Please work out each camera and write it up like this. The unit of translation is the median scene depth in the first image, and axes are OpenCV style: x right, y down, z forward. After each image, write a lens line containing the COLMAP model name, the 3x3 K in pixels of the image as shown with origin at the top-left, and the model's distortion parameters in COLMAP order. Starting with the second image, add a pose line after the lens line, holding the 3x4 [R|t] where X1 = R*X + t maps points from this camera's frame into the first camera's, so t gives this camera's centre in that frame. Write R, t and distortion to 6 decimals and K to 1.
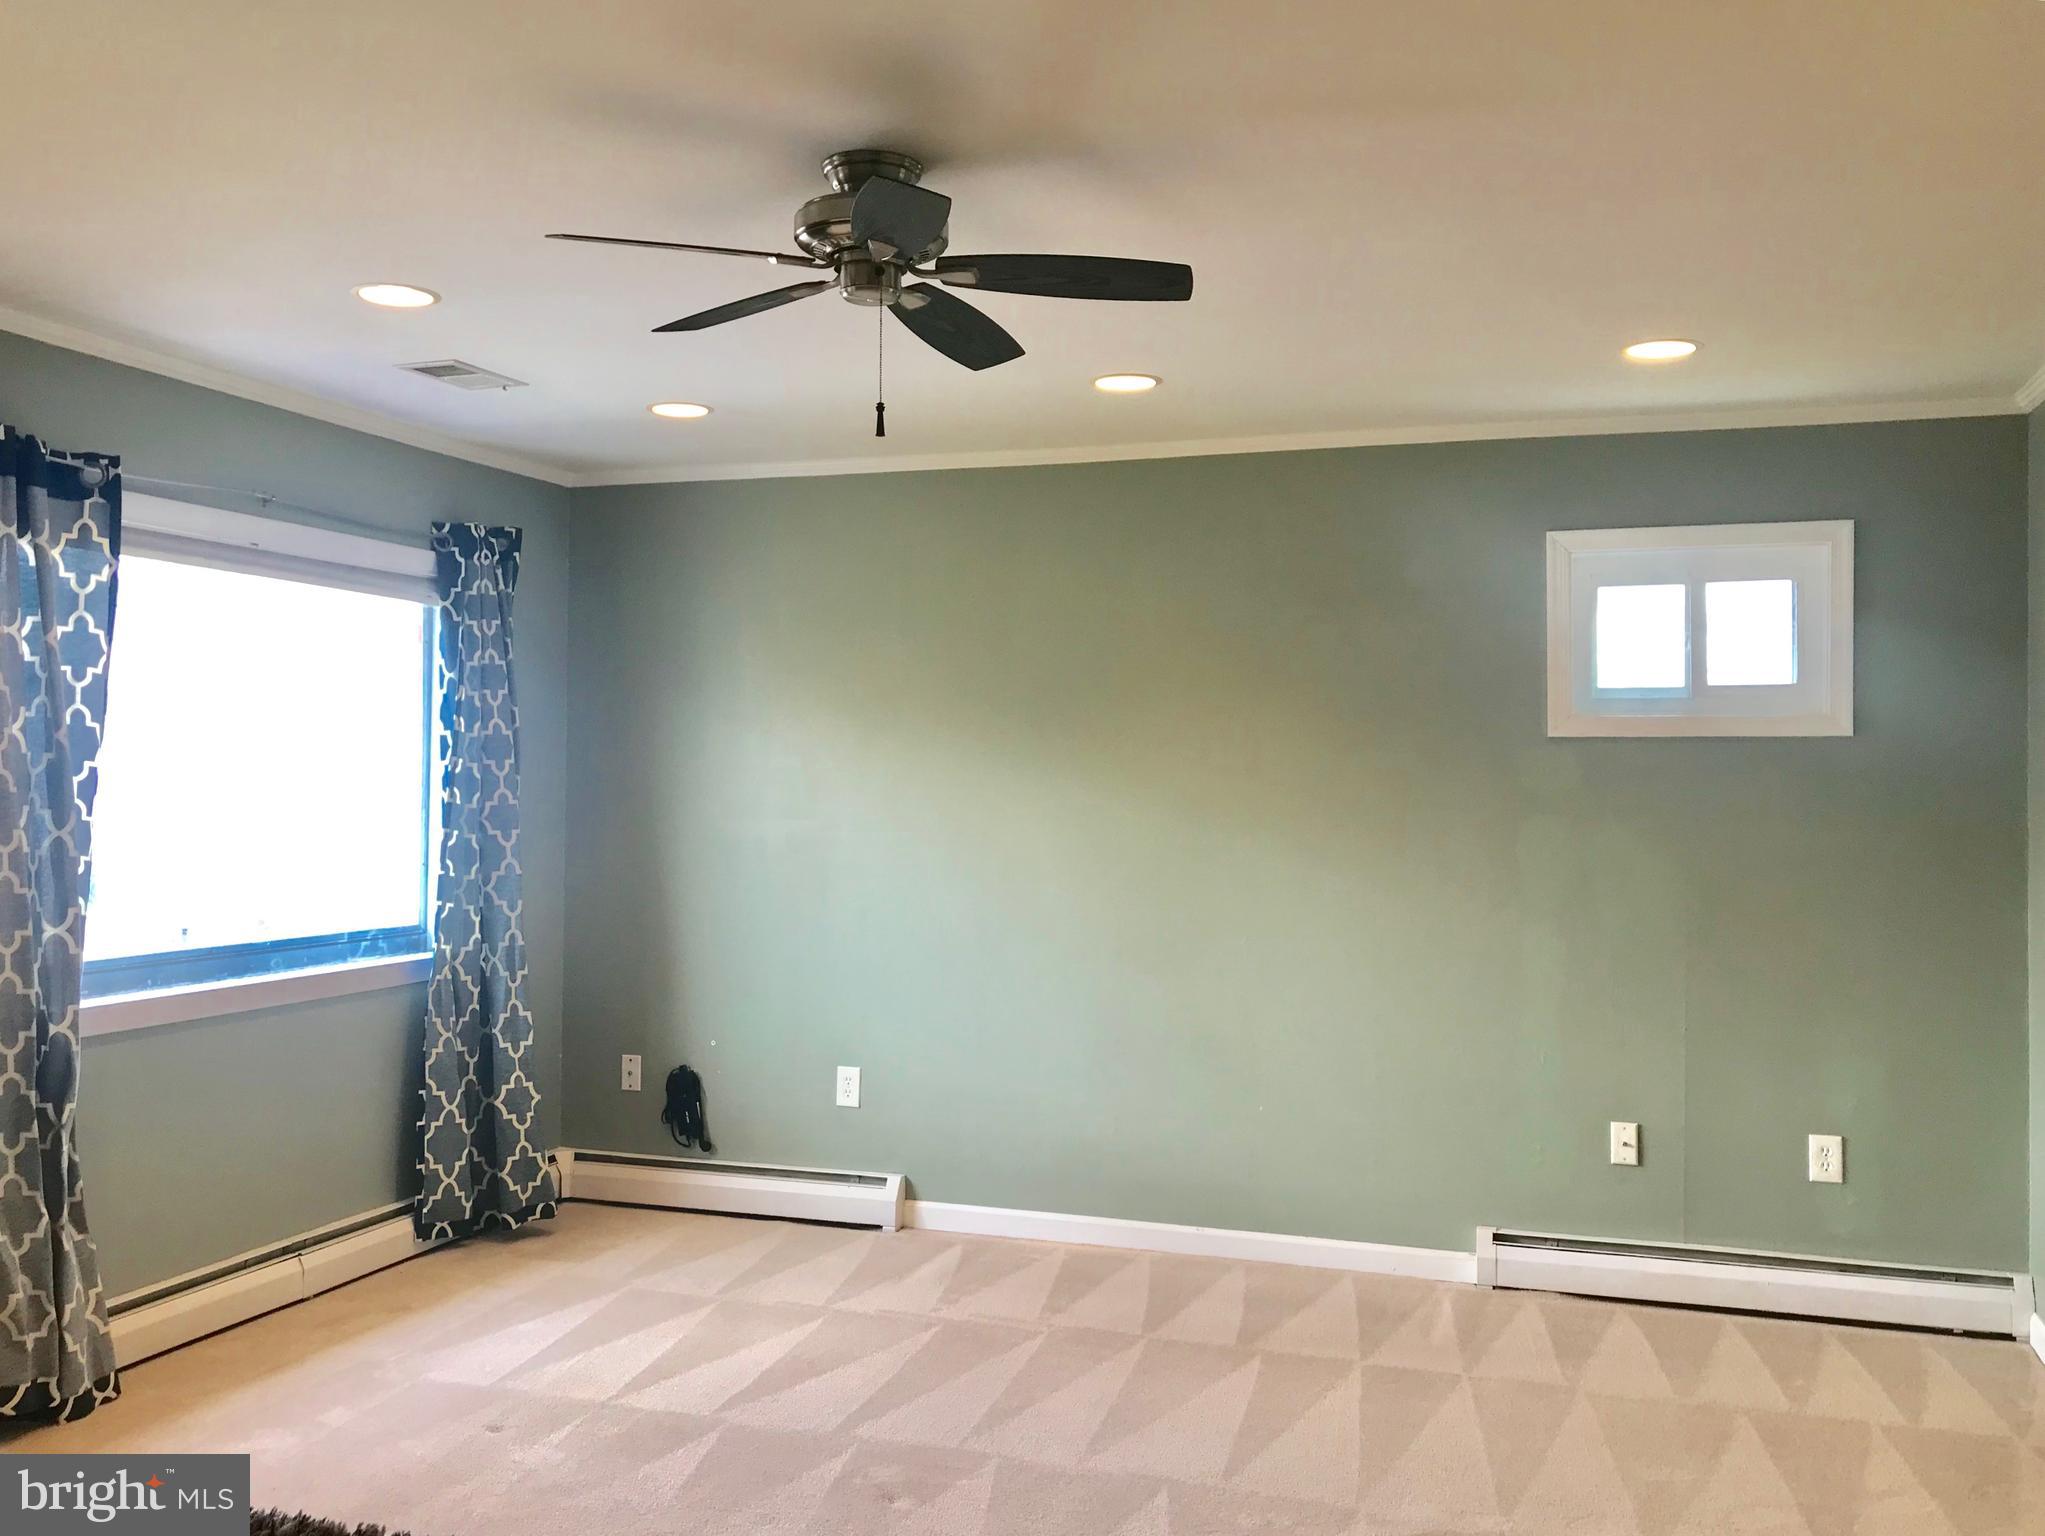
lens RADIAL K [[1871.1, 0, 1021.1], [0, 1871.1, 774.3], [0, 0, 1]] dist [0.002412, 0.000000]
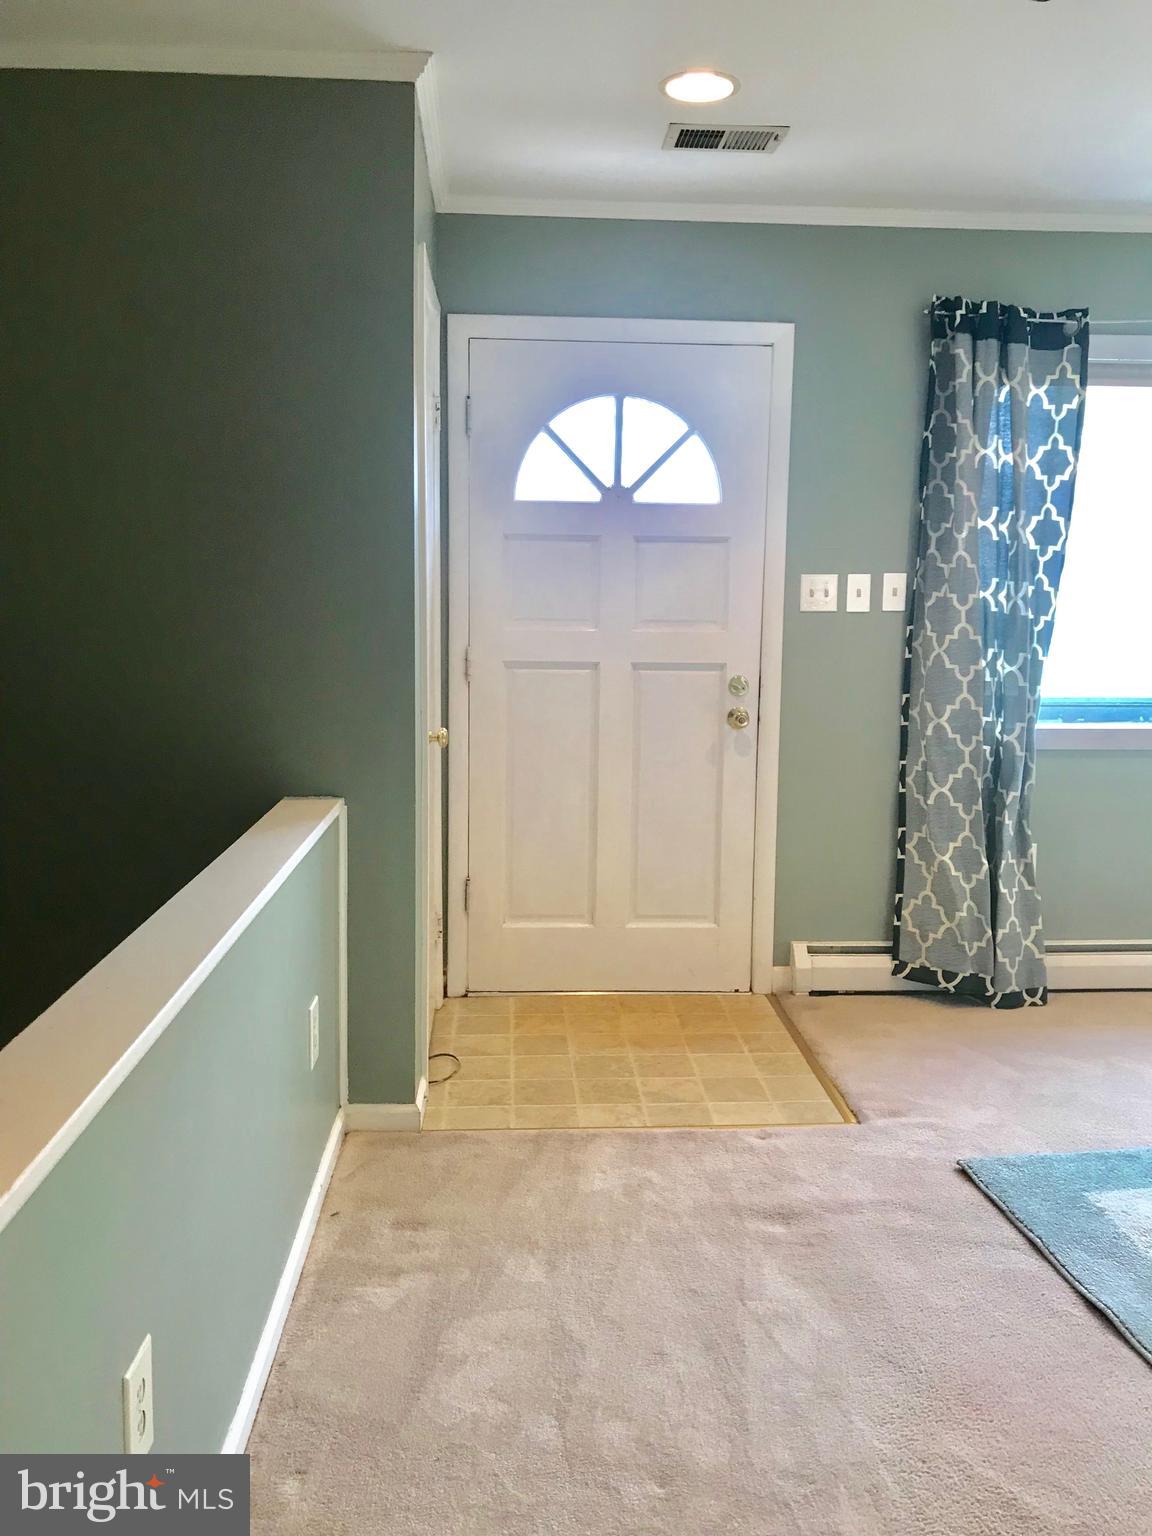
lens RADIAL K [[1276.0, 0, 583.7], [0, 1276.0, 767.5], [0, 0, 1]] dist [0.016196, -0.008361]
pose [[0.373042, 0.121809, -0.919784, 0.244593], [-0.002325, 0.991464, 0.130359, 0.031550], [0.927812, -0.046491, 0.370141, 0.329186]]
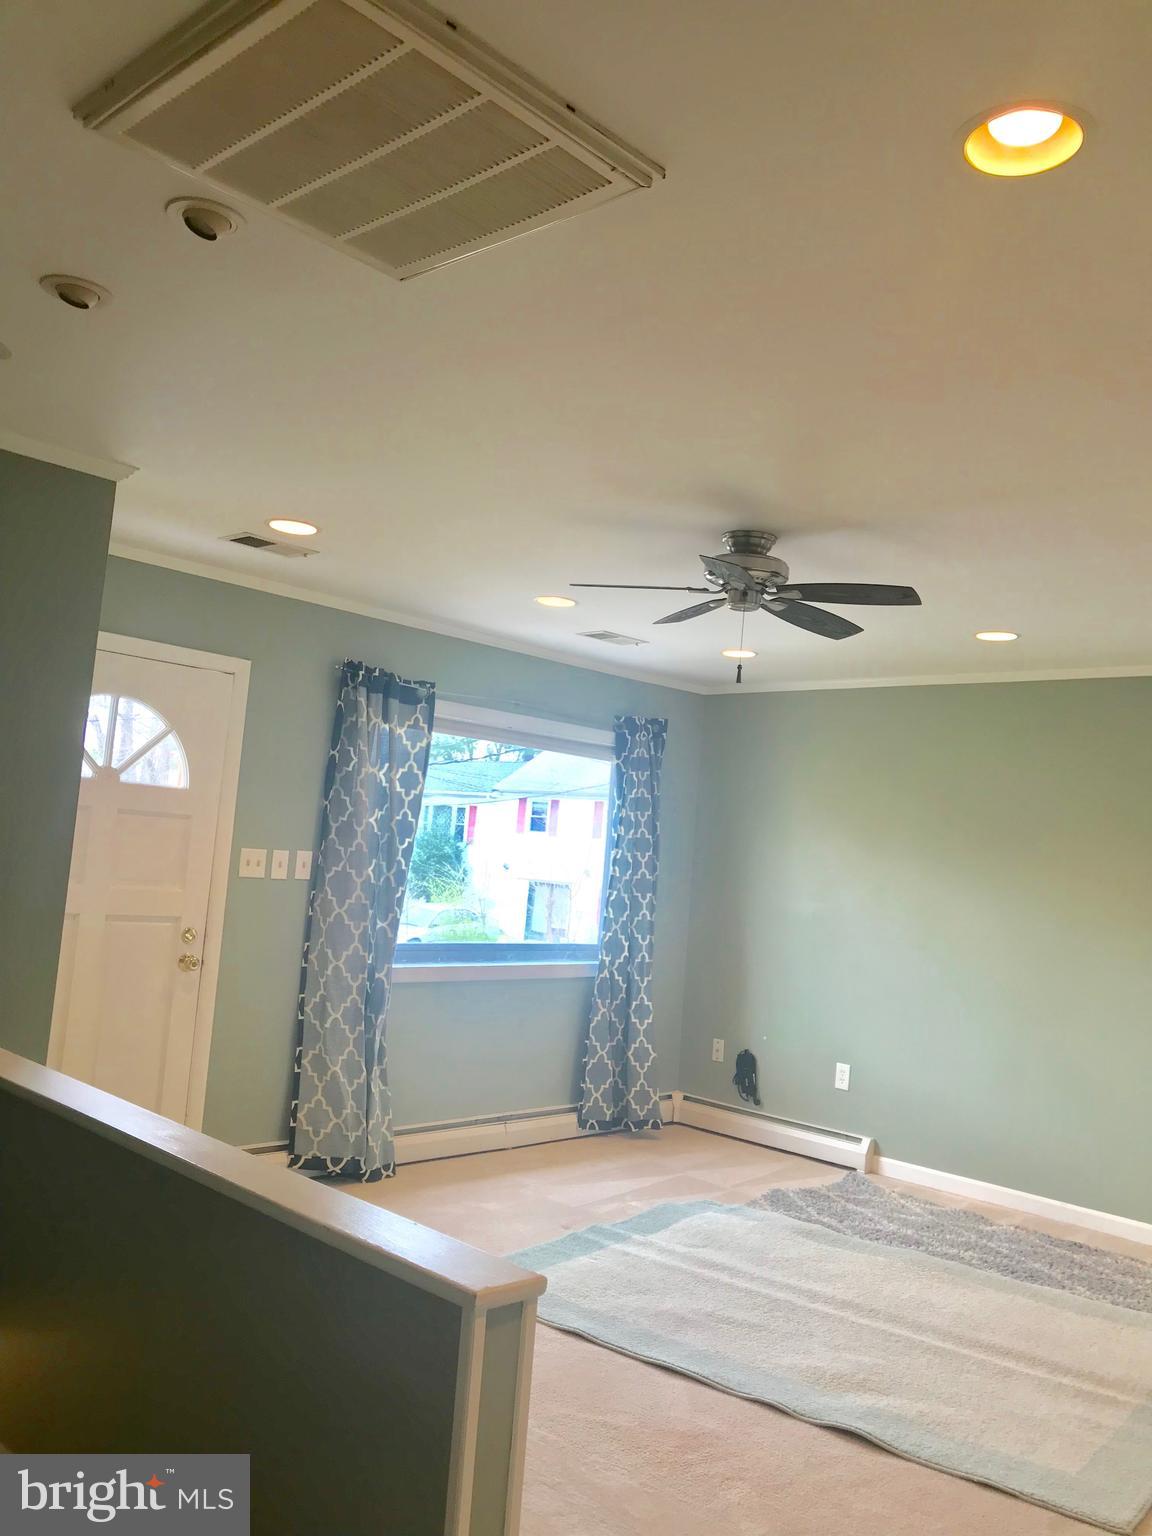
lens RADIAL K [[1276.0, 0, 571.3], [0, 1276.0, 754.9], [0, 0, 1]] dist [0.016196, -0.008361]
pose [[0.901558, 0.031223, -0.431529, 0.218347], [-0.070523, 0.994659, -0.075371, -0.005408], [0.426871, 0.098385, 0.898945, -0.121973]]
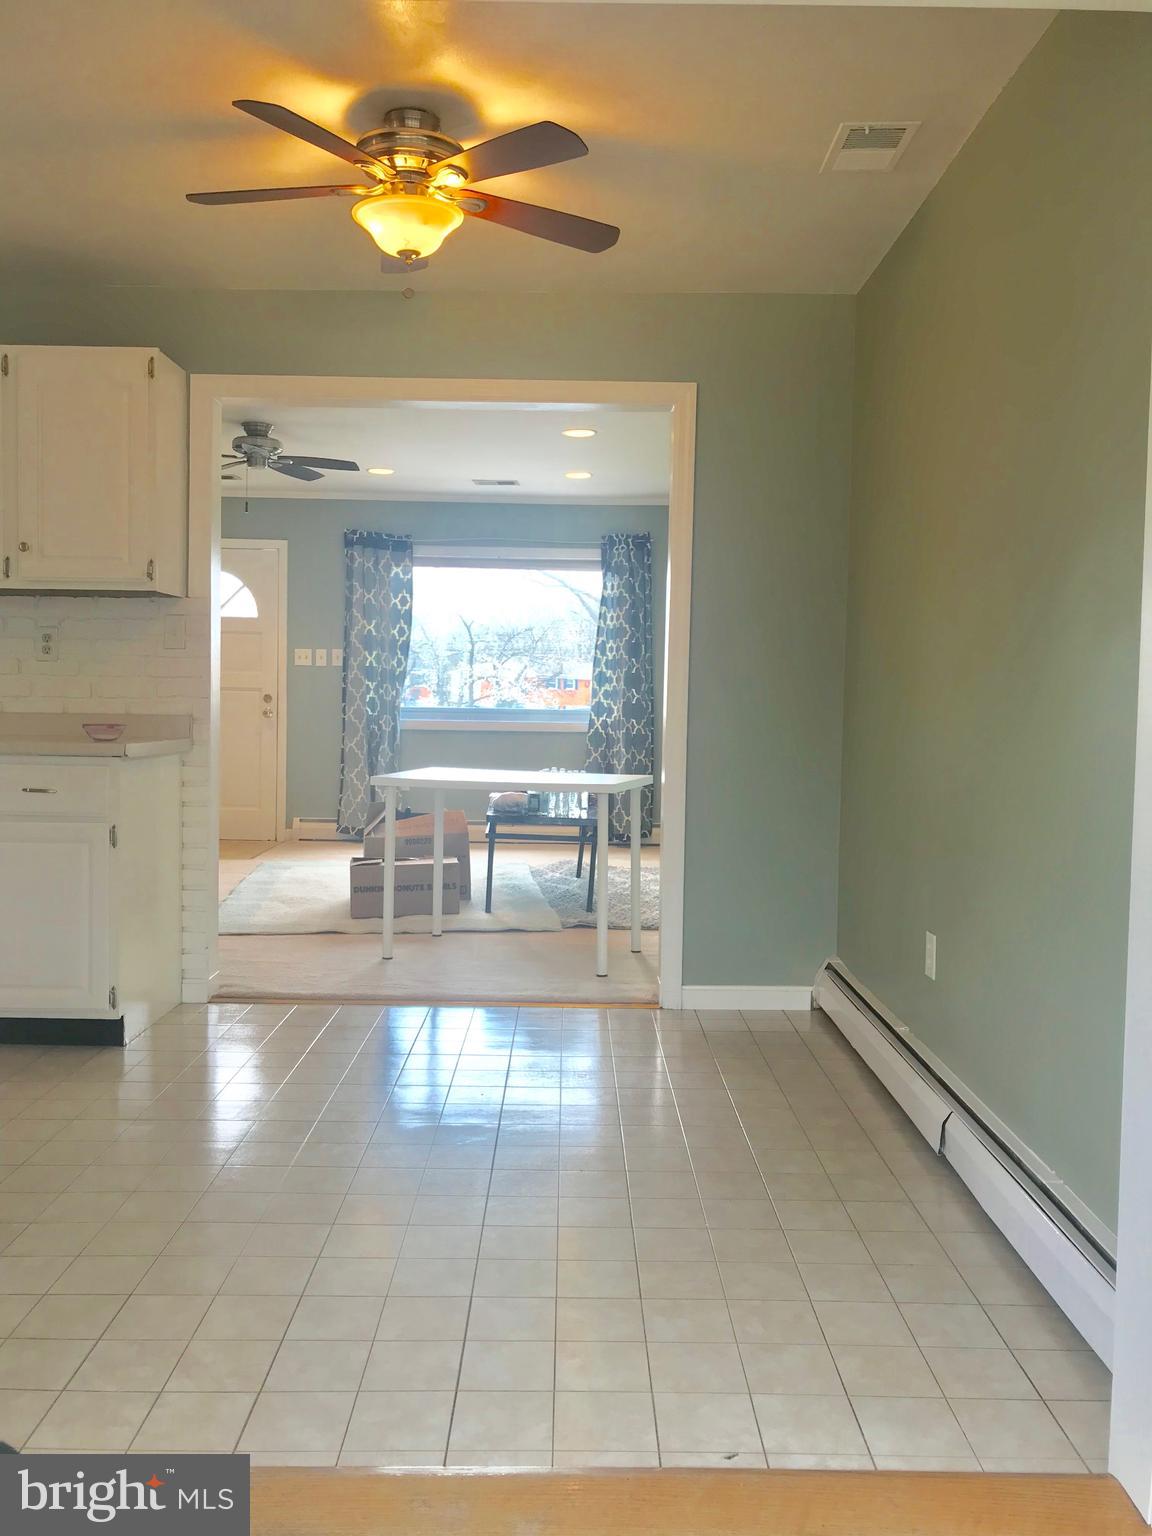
lens RADIAL K [[1276.0, 0, 570.1], [0, 1276.0, 759.1], [0, 0, 1]] dist [0.016196, -0.008361]
pose [[0.320804, 0.048677, -0.945894, 1.552584], [-0.012585, 0.998809, 0.047132, 0.088676], [0.947062, -0.003216, 0.321034, 0.584659]]
